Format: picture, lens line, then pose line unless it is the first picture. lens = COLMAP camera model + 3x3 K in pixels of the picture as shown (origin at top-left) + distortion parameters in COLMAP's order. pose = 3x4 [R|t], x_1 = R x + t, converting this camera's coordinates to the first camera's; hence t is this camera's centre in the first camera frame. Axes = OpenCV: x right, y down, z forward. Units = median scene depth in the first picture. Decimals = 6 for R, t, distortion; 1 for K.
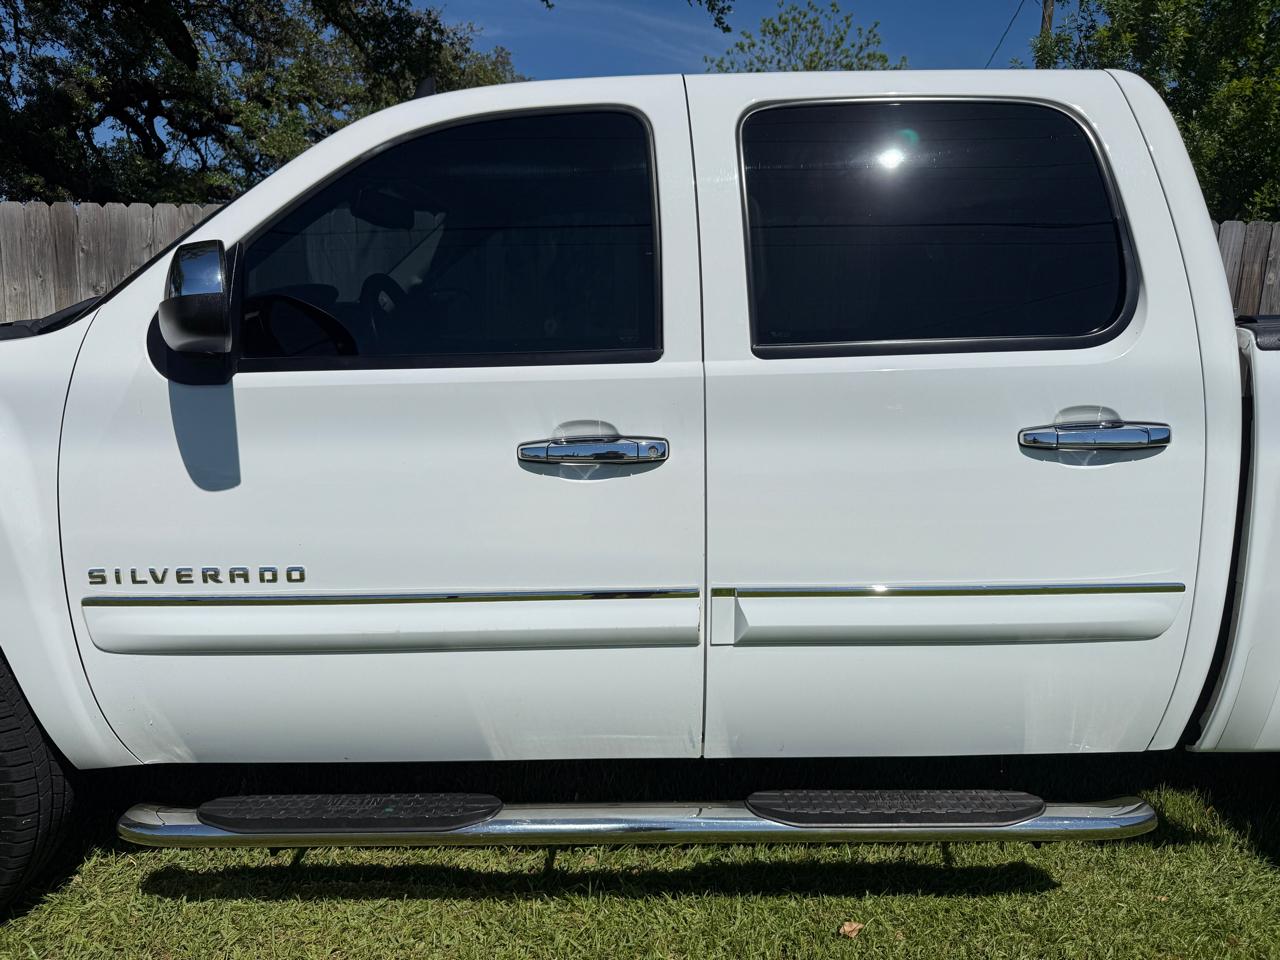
lens RADIAL K [[899.9, 0, 640.0], [0, 899.9, 480.0], [0, 0, 1]] dist [0.047499, -0.070595]
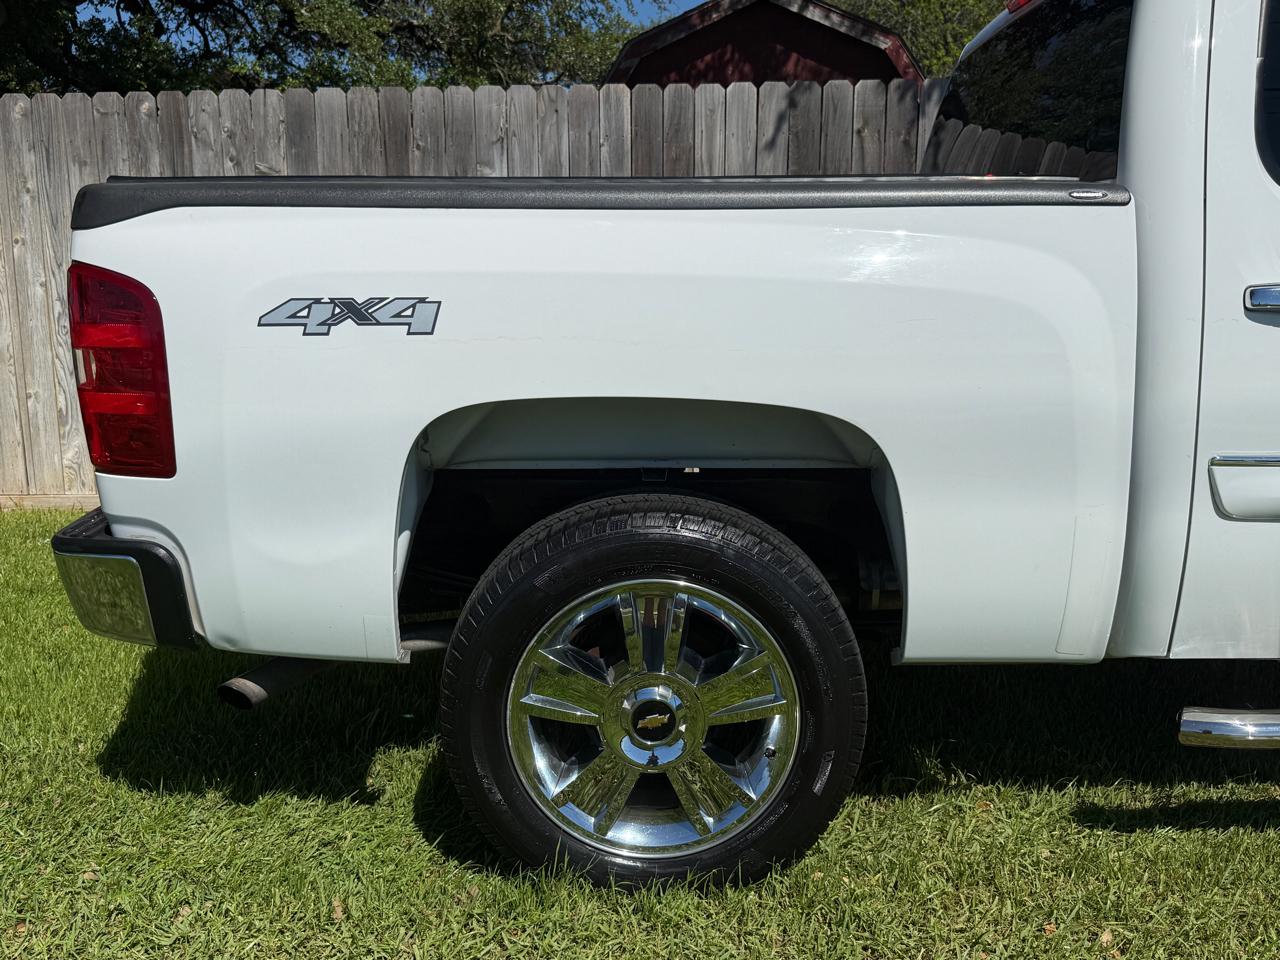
lens RADIAL K [[1135.3, 0, 639.9], [0, 1135.3, 484.0], [0, 0, 1]] dist [0.155956, -0.313880]
pose [[0.999492, -0.028672, -0.013928, -0.409874], [0.029154, 0.998937, 0.035699, 0.016645], [0.012890, -0.036087, 0.999266, -0.037856]]
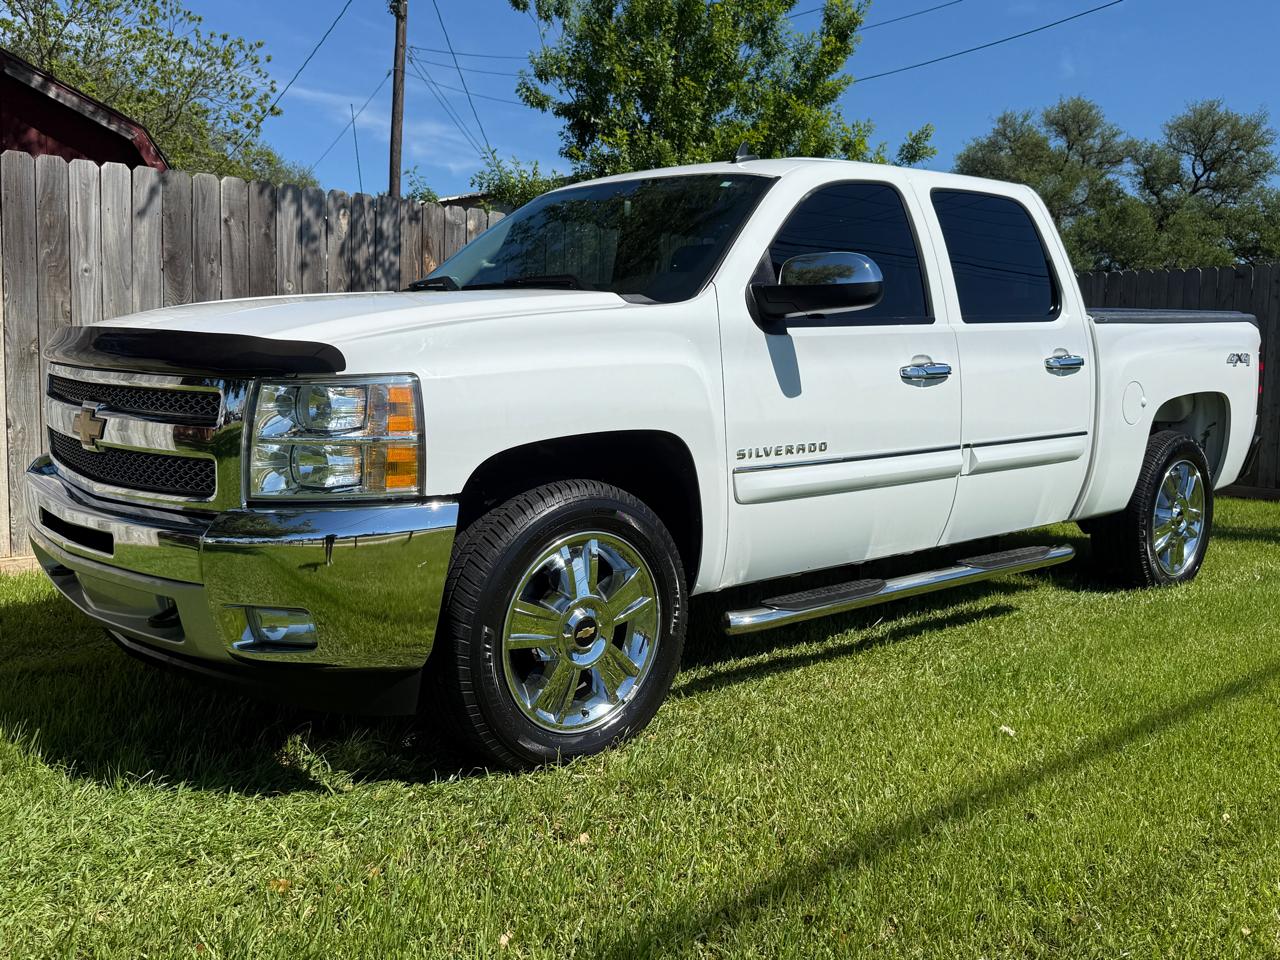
lens RADIAL K [[1170.4, 0, 640.0], [0, 1170.4, 480.0], [0, 0, 1]] dist [0.163579, -0.338591]
pose [[0.748408, -0.067371, 0.659808, -0.710254], [0.096066, 0.995348, -0.007334, 0.050823], [-0.656245, 0.068874, 0.751398, -0.143510]]
